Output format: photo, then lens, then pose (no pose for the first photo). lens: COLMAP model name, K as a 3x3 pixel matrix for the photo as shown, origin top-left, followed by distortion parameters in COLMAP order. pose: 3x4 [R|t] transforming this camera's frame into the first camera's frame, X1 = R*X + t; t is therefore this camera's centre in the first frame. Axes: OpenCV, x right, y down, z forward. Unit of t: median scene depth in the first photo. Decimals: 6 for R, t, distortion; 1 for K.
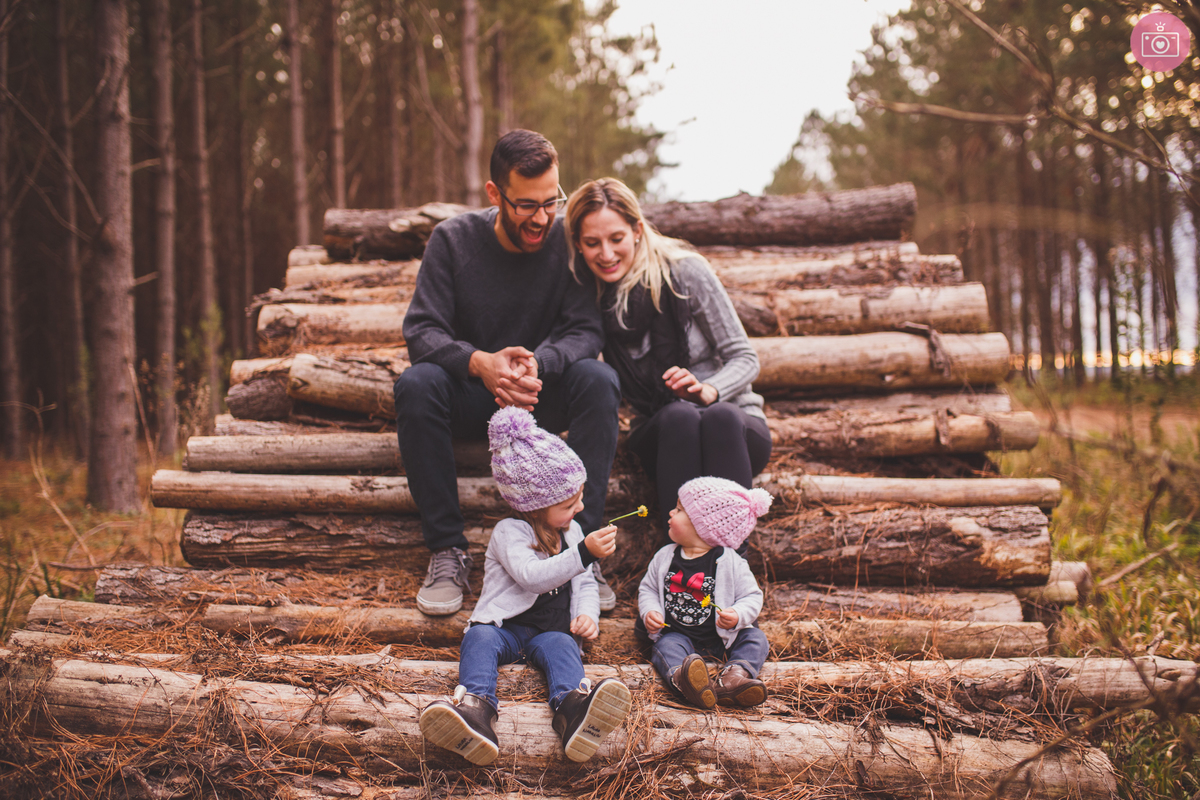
lens RADIAL K [[1153.9, 0, 599.8], [0, 1153.9, 386.0], [0, 0, 1]] dist [-0.053654, 0.075324]
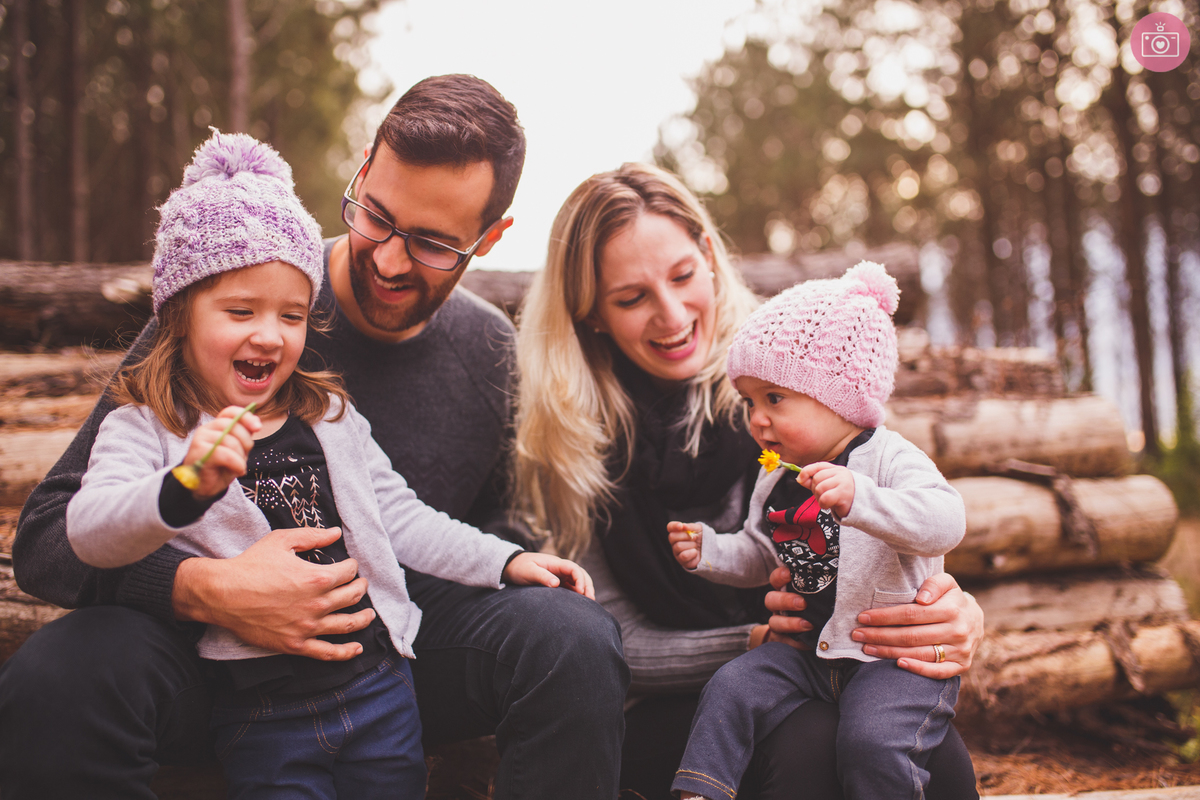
lens RADIAL K [[1311.6, 0, 624.1], [0, 1311.6, 400.9], [0, 0, 1]] dist [0.001906, 0.007361]
pose [[0.984958, 0.004132, 0.172747, -0.045101], [0.008915, 0.997168, -0.074679, -0.038214], [-0.172566, 0.075095, 0.982131, 0.375389]]
